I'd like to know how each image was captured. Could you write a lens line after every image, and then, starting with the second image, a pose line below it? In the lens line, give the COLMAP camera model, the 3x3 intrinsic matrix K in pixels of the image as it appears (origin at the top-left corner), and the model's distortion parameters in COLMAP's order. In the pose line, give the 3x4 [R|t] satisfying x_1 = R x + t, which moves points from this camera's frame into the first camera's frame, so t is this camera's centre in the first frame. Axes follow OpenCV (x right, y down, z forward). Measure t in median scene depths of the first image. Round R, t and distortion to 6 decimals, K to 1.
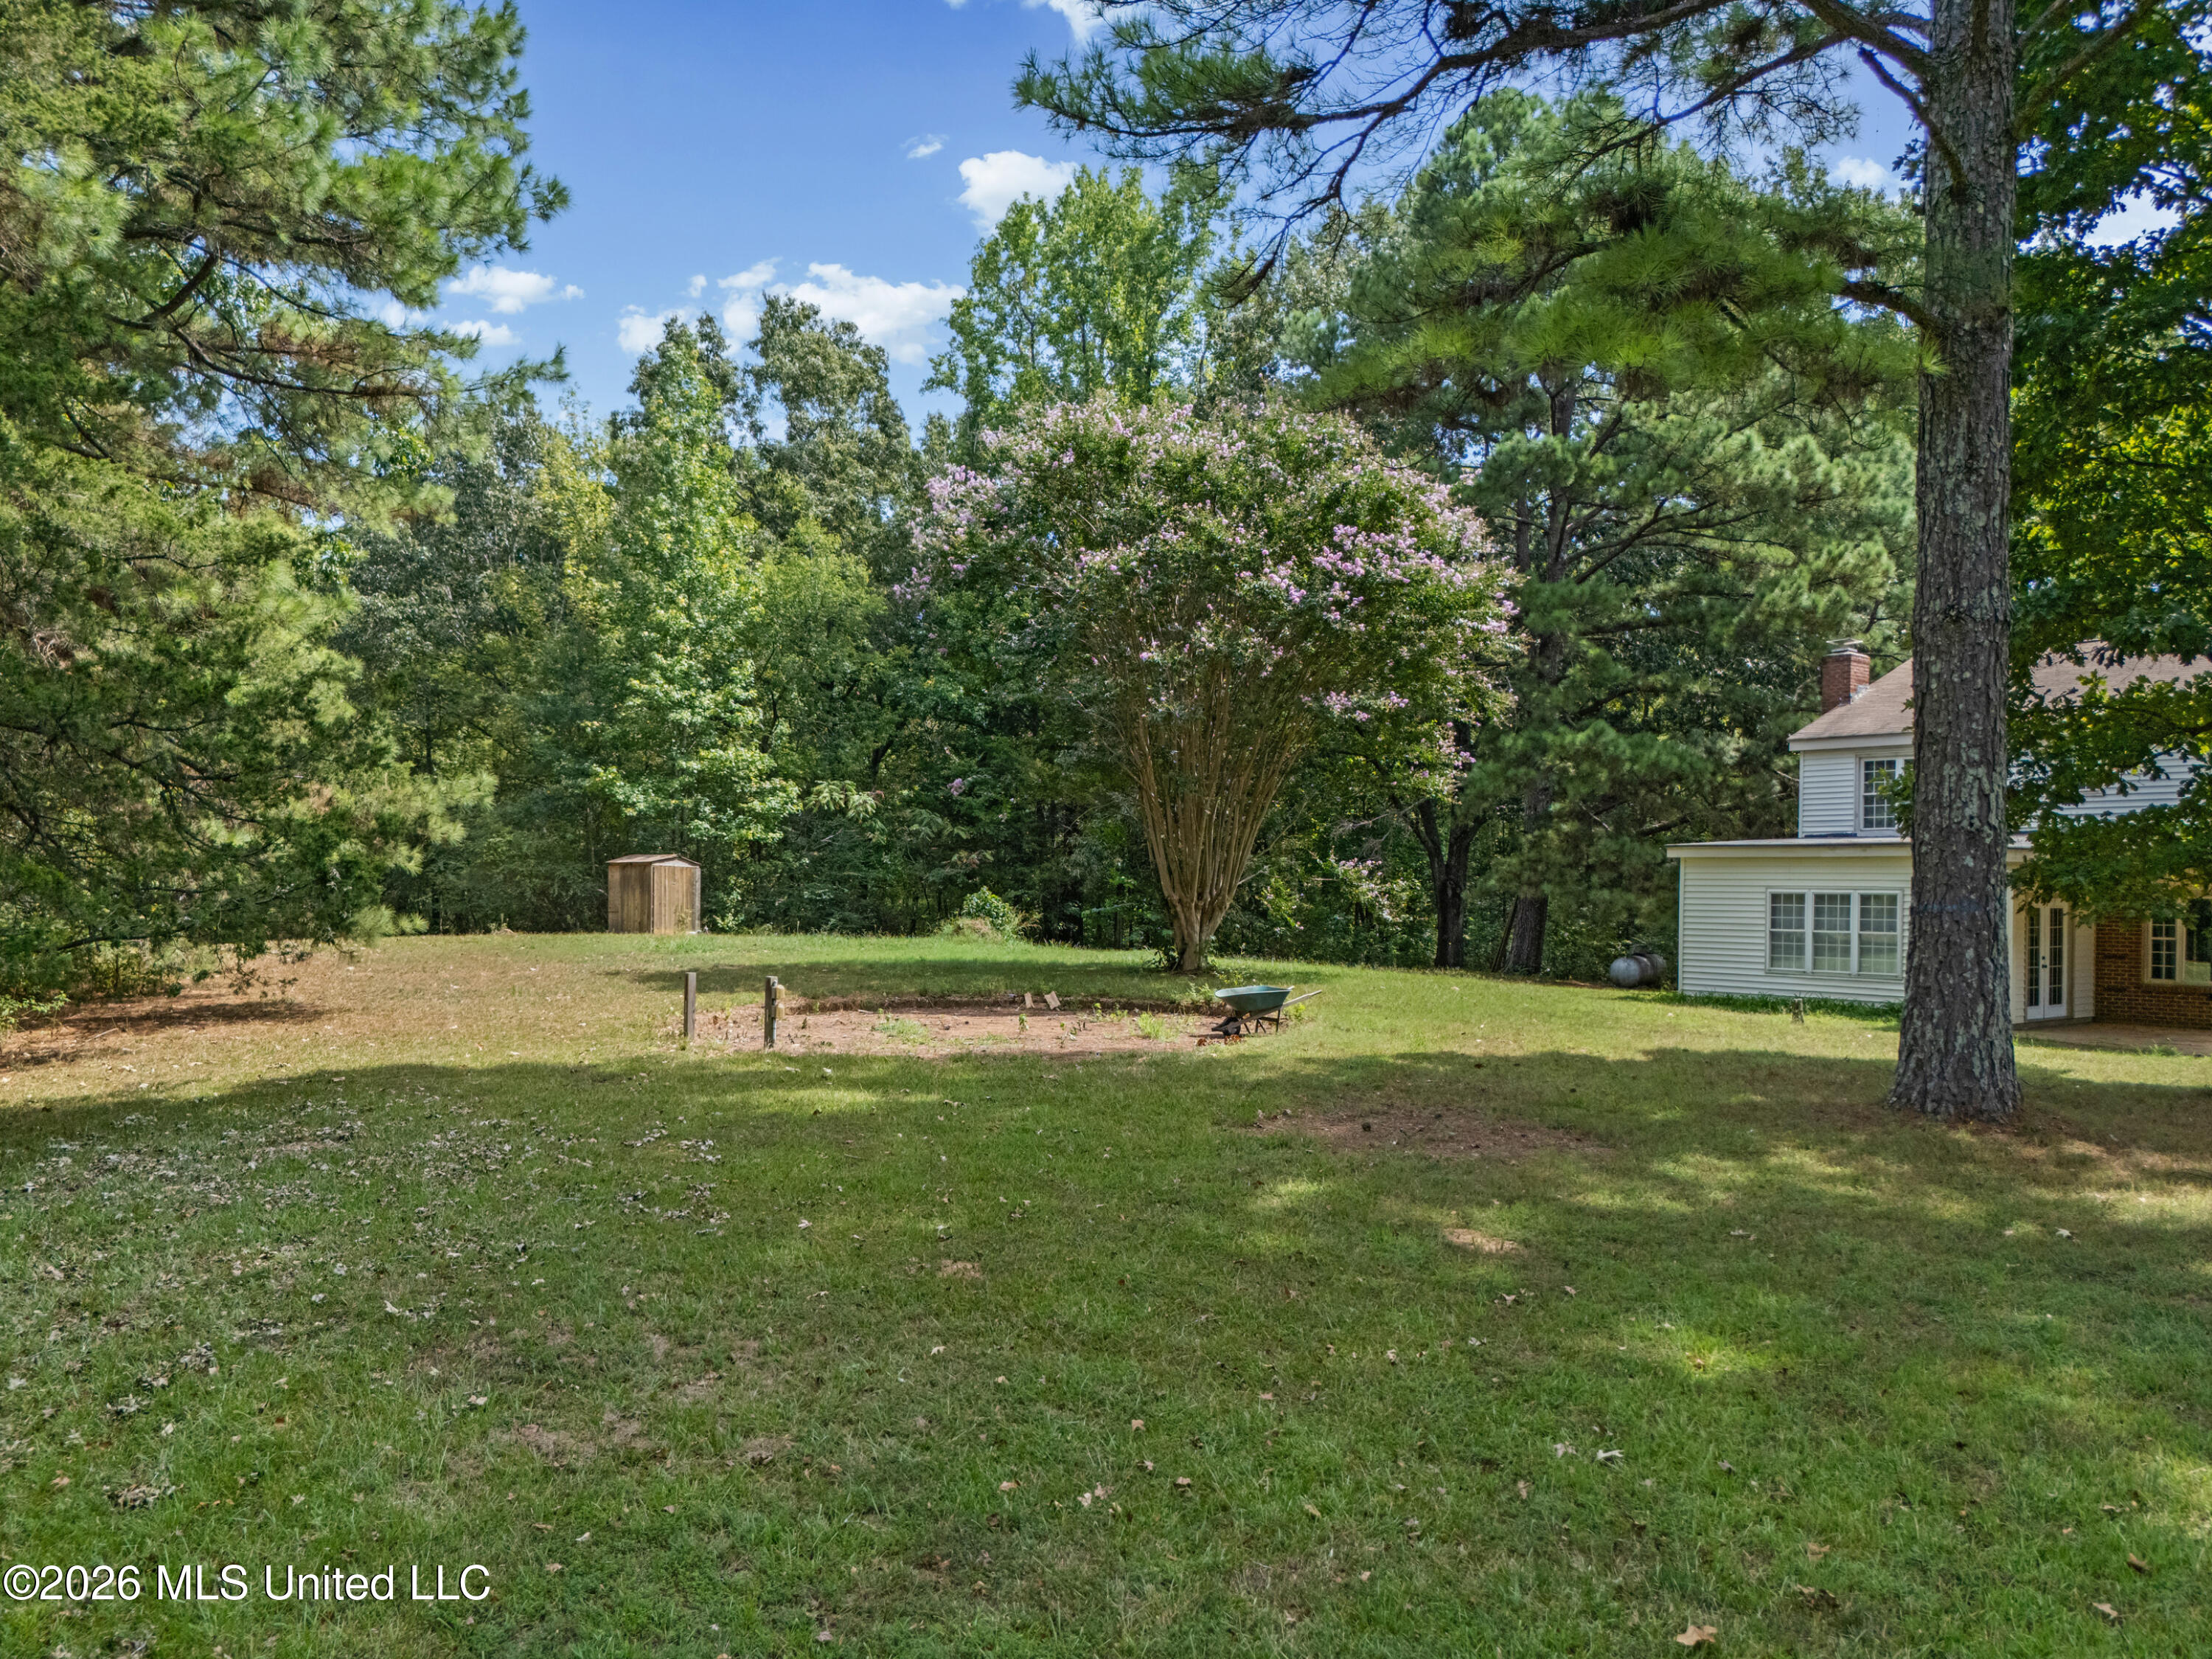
lens RADIAL K [[1635.1, 0, 1106.0], [0, 1635.1, 829.5], [0, 0, 1]] dist [0.091772, -0.168172]
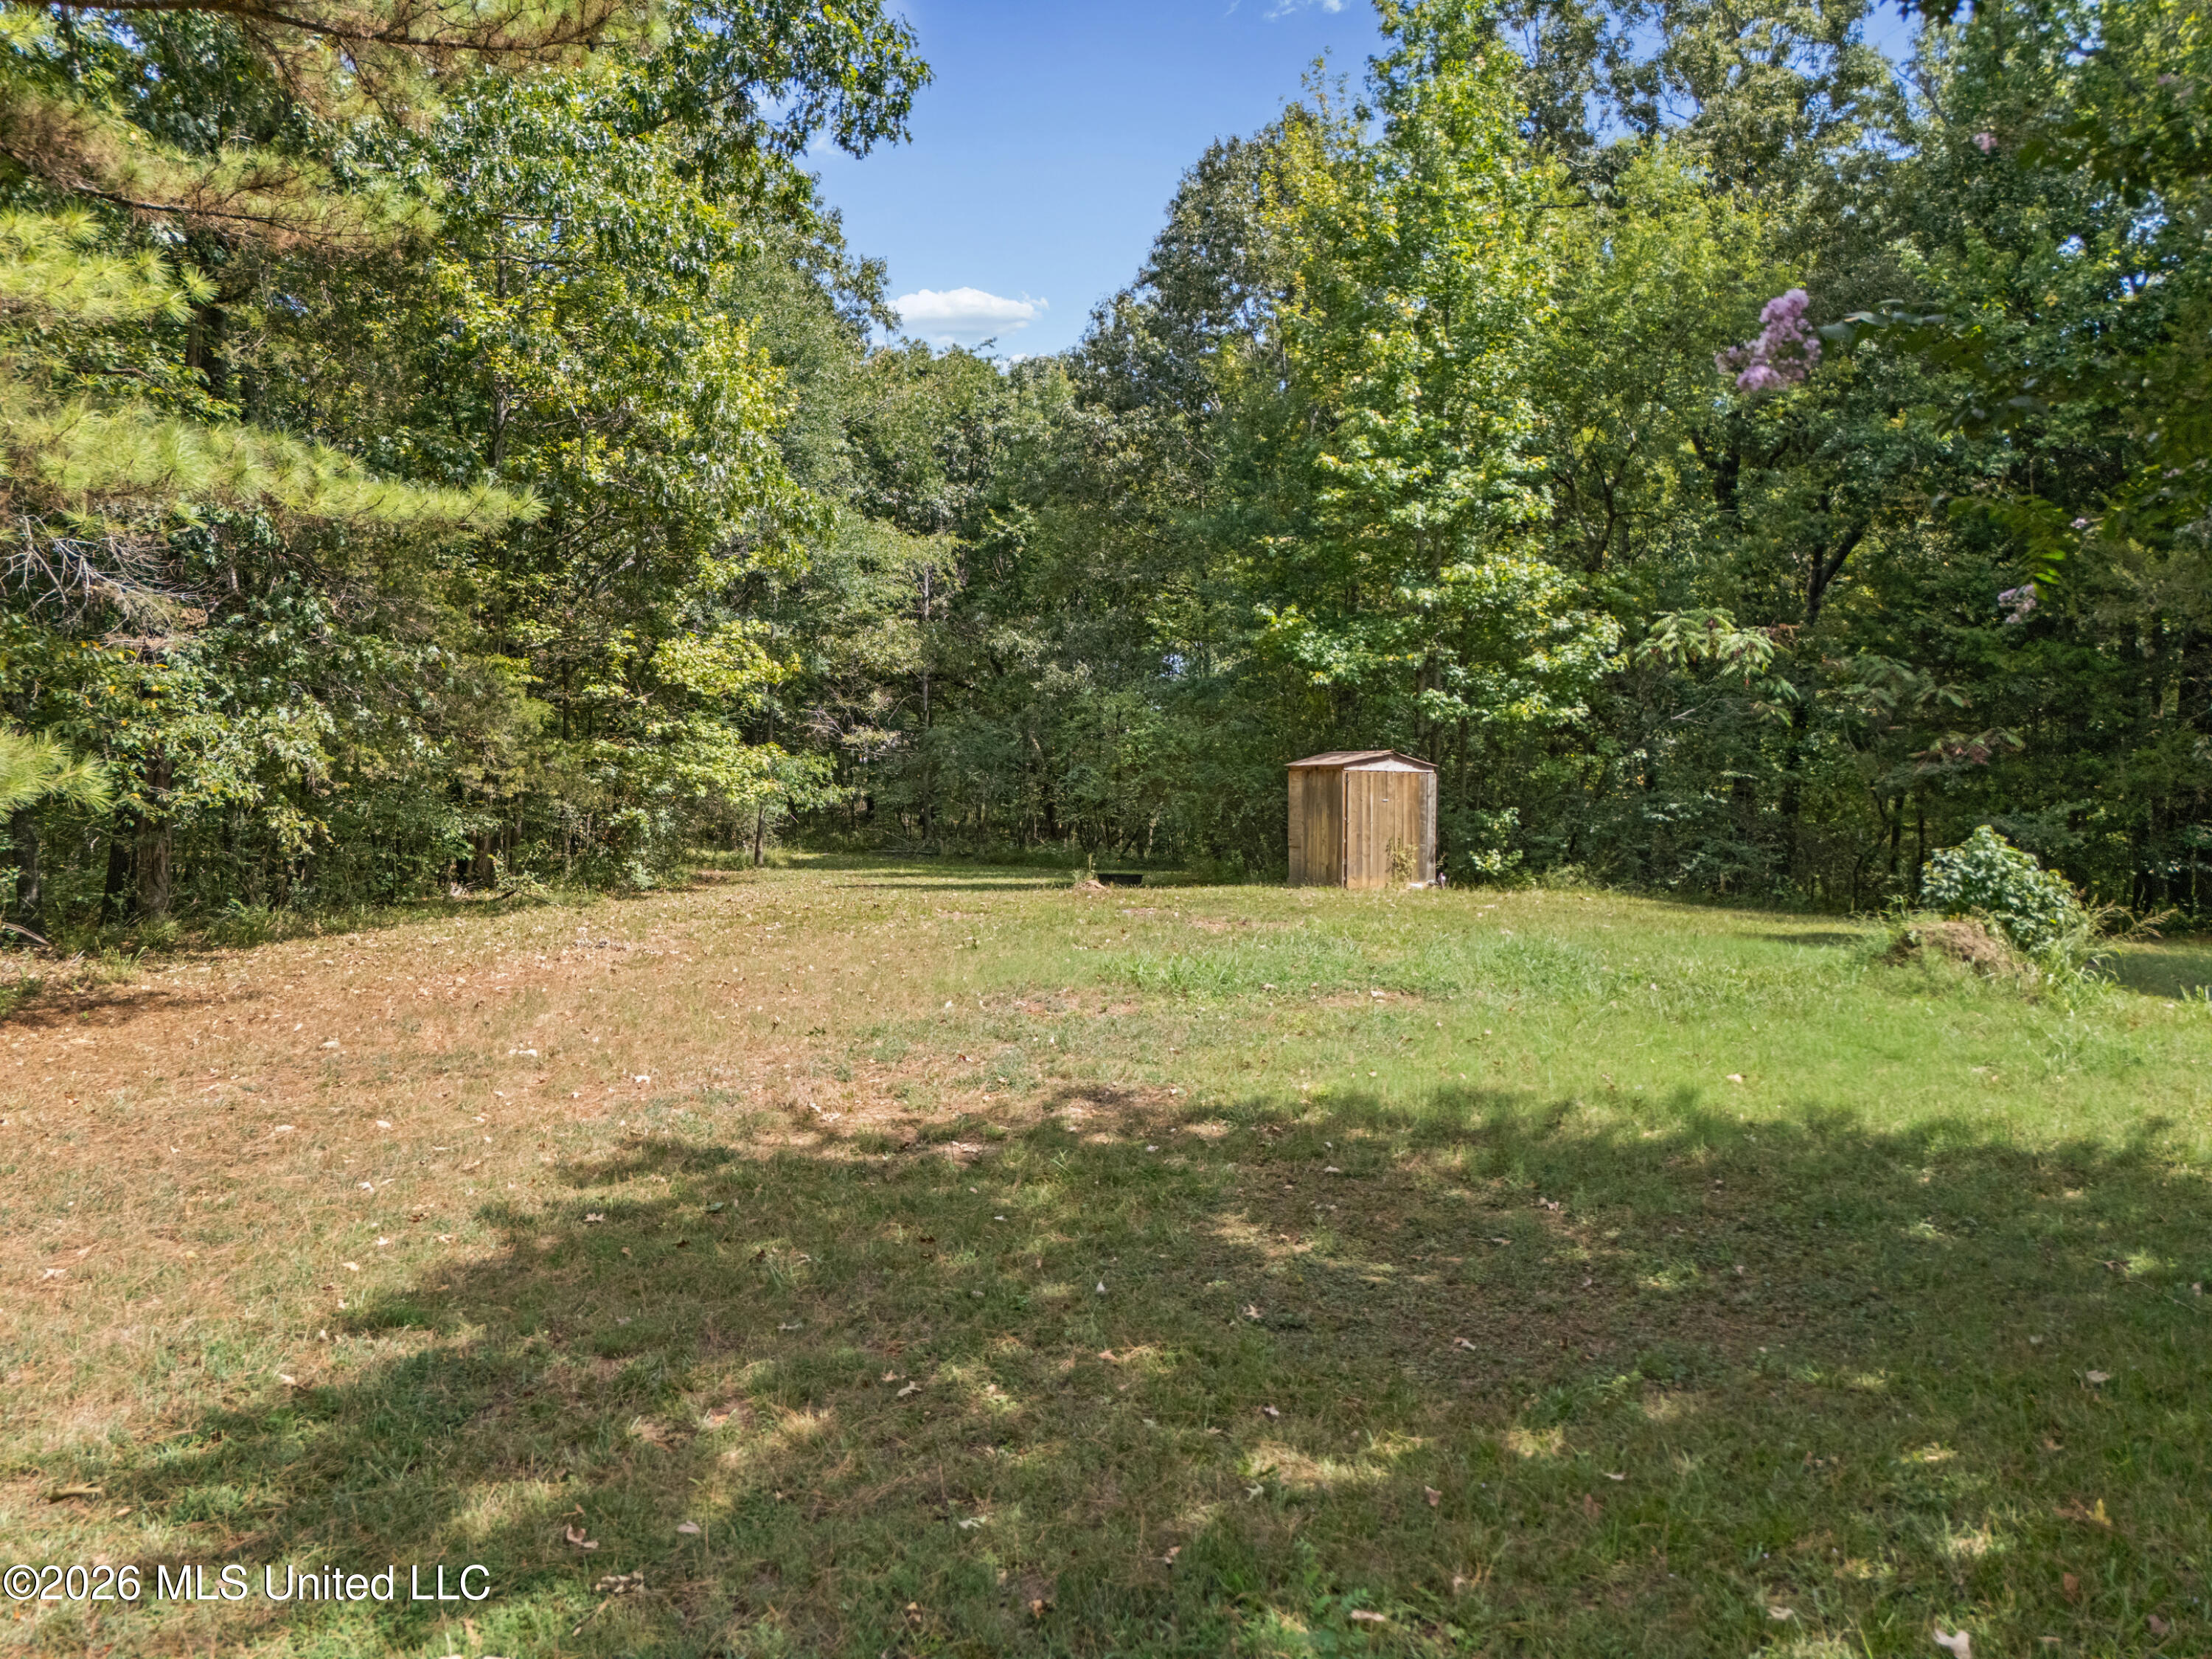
lens RADIAL K [[1635.1, 0, 1106.0], [0, 1635.1, 829.5], [0, 0, 1]] dist [0.091772, -0.168172]
pose [[0.837268, 0.010311, -0.546695, -0.027462], [0.028759, 0.997608, 0.062861, 0.003633], [0.546036, -0.068354, 0.834969, 0.444034]]
